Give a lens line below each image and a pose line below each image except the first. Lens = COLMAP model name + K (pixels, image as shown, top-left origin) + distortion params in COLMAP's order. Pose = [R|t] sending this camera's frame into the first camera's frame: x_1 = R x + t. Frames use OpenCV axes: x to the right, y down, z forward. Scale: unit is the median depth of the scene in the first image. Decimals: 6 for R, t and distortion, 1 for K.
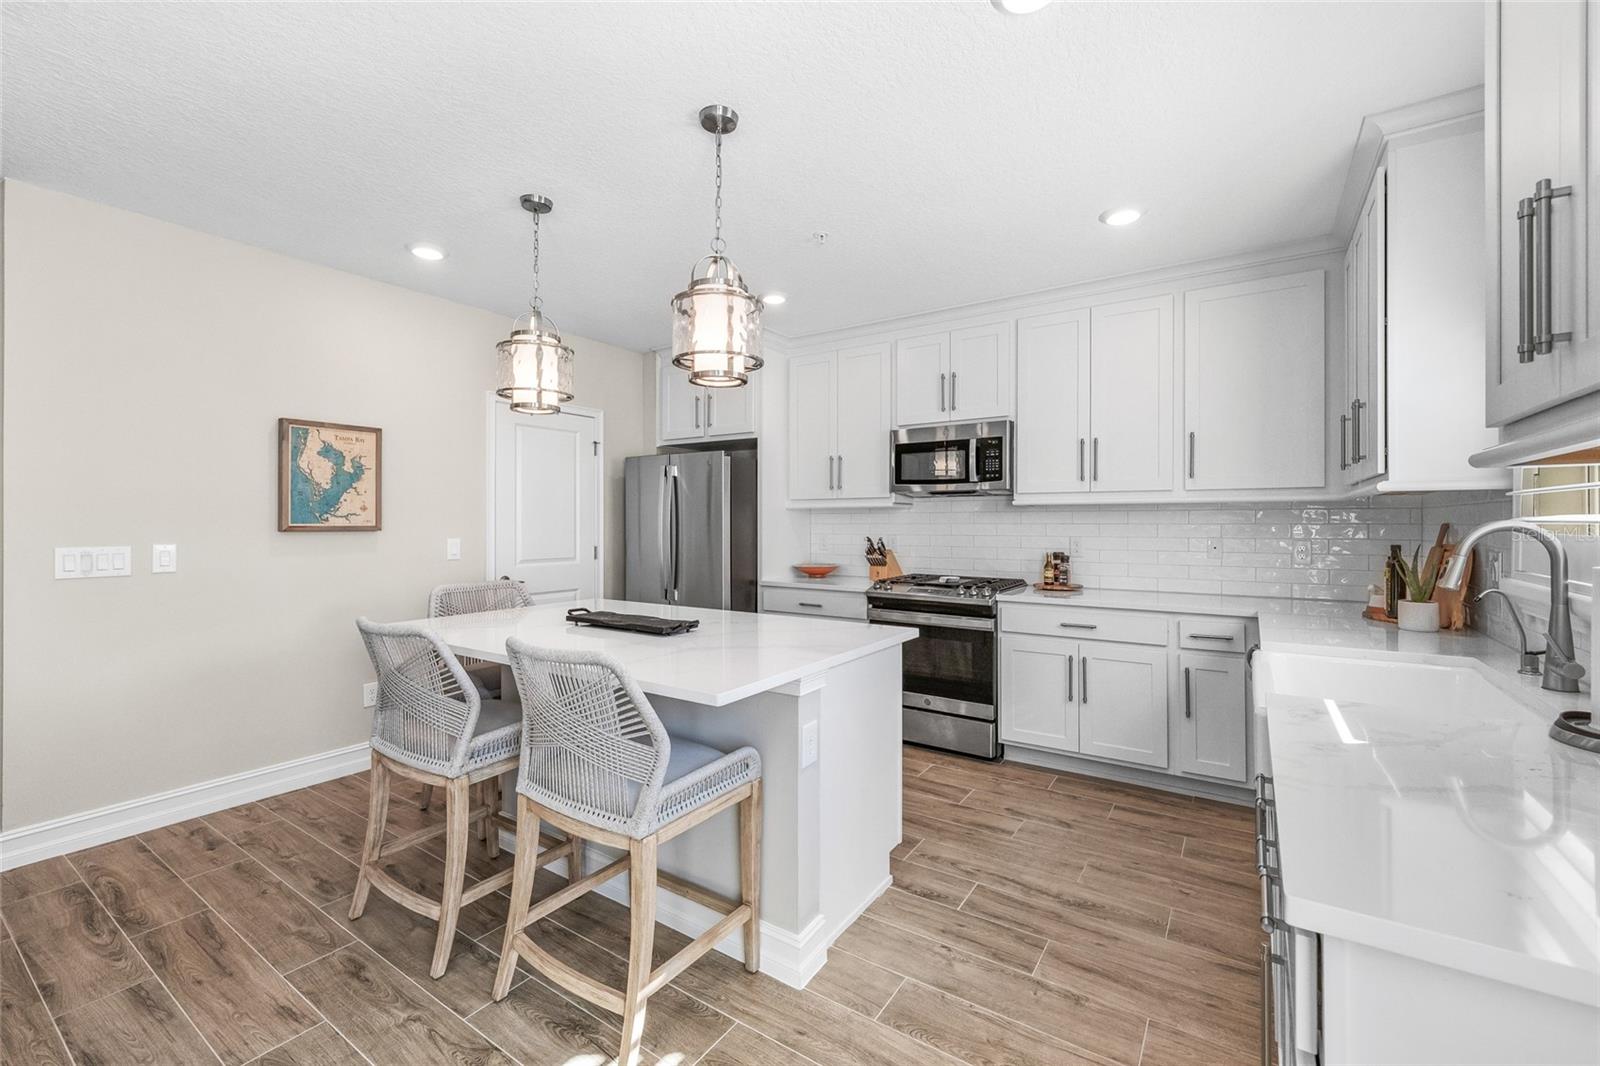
lens RADIAL K [[670.9, 0, 800.5], [0, 670.9, 521.3], [0, 0, 1]] dist [0.000889, 0.000406]
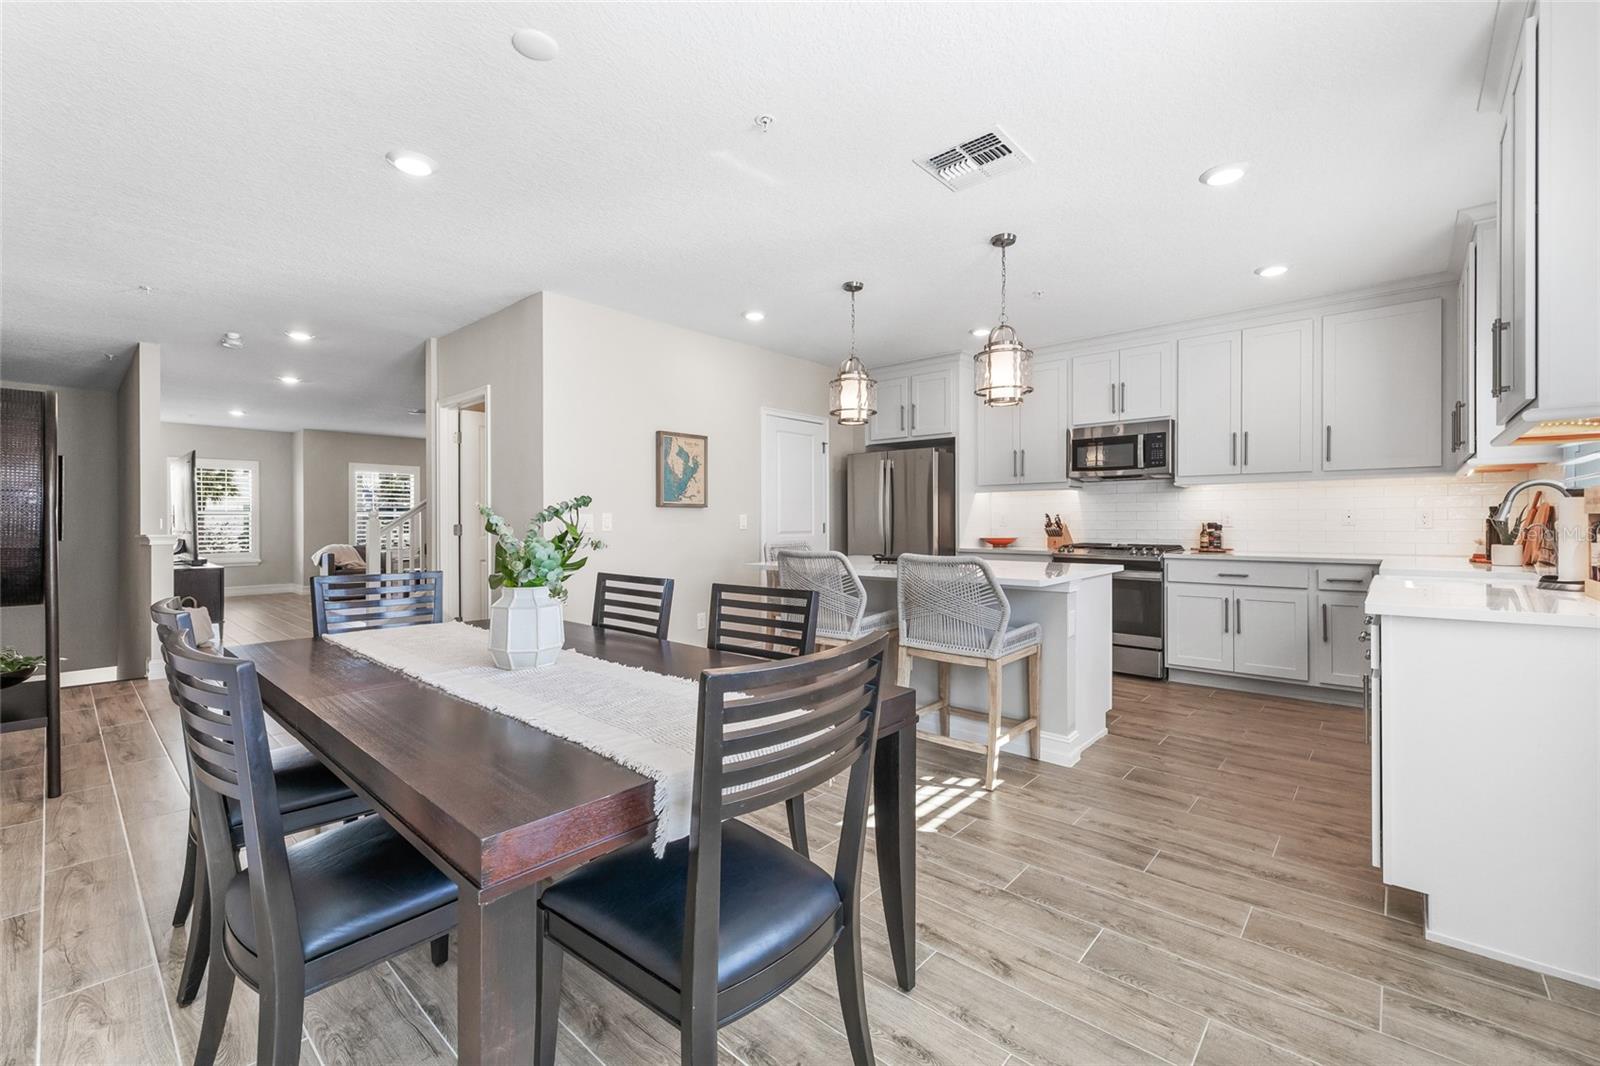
lens RADIAL K [[667.9, 0, 796.9], [0, 667.9, 522.9], [0, 0, 1]] dist [0.000319, -0.000113]
pose [[0.989512, -0.002507, -0.144430, -0.243880], [0.003365, 0.999978, 0.005697, 0.043015], [0.144413, -0.006123, 0.989499, -0.420685]]
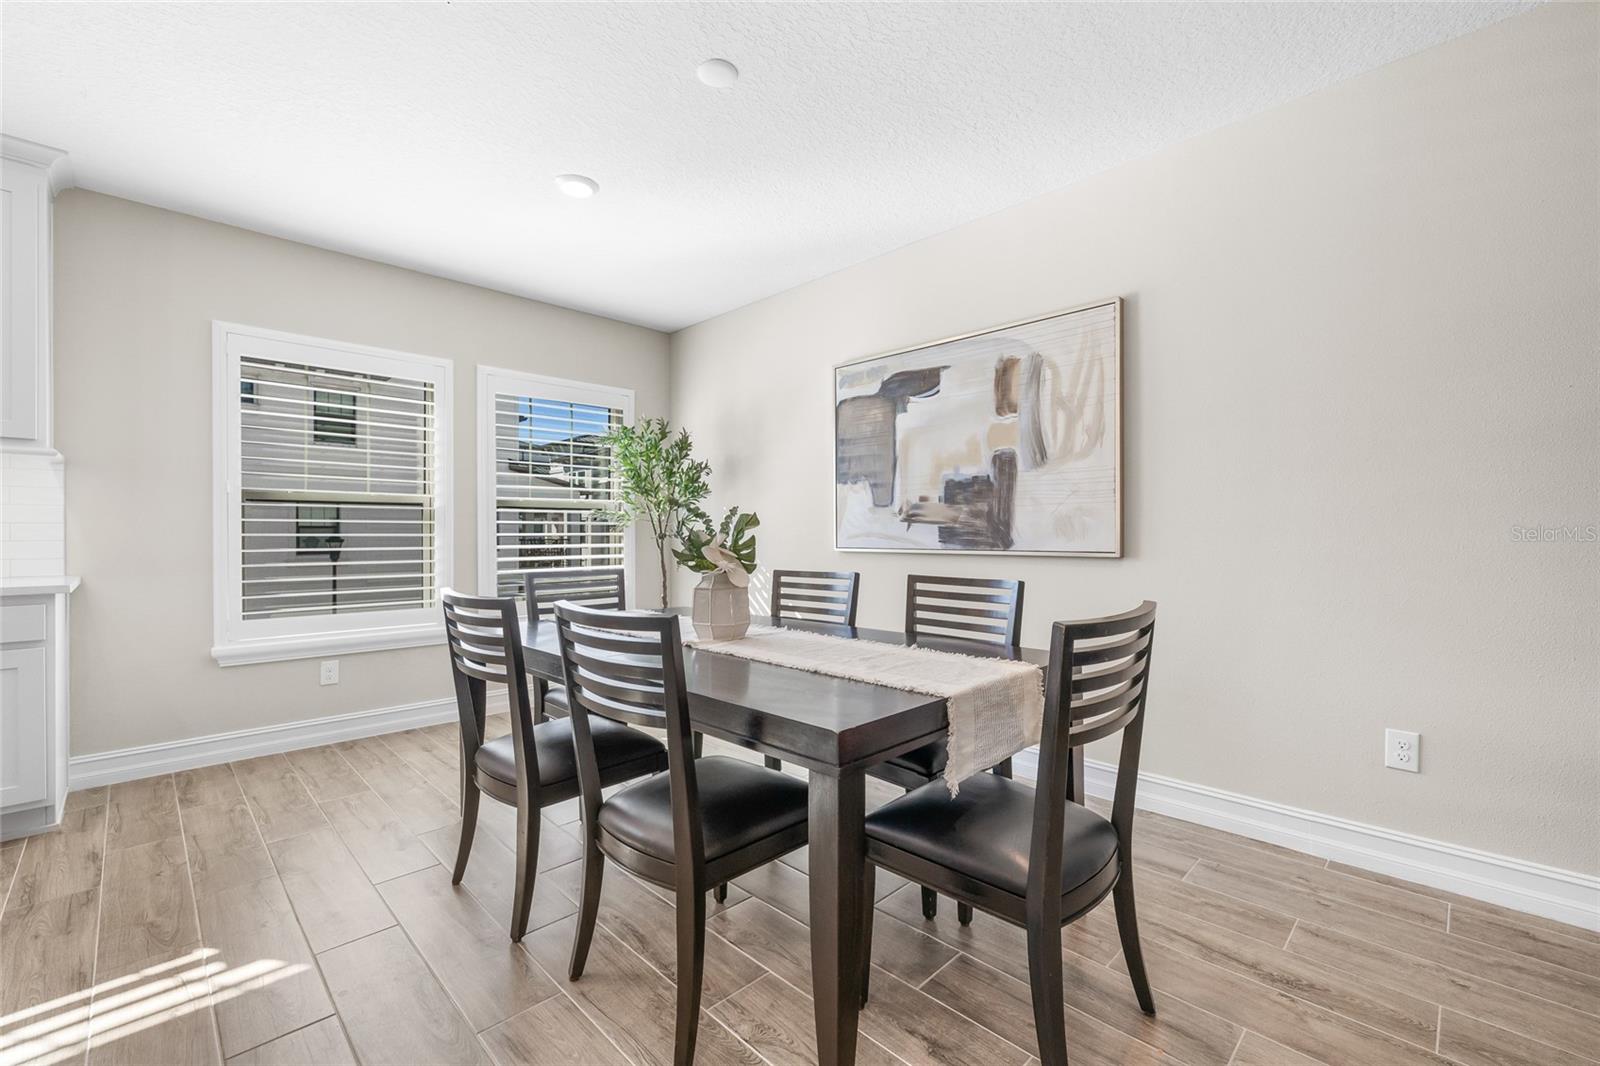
lens RADIAL K [[673.3, 0, 800.6], [0, 673.3, 535.3], [0, 0, 1]] dist [0.001375, 0.000069]
pose [[-0.980523, 0.001775, 0.196396, -0.771332], [0.001491, 0.999998, -0.001597, 0.065043], [-0.196399, -0.001274, -0.980523, 0.774663]]
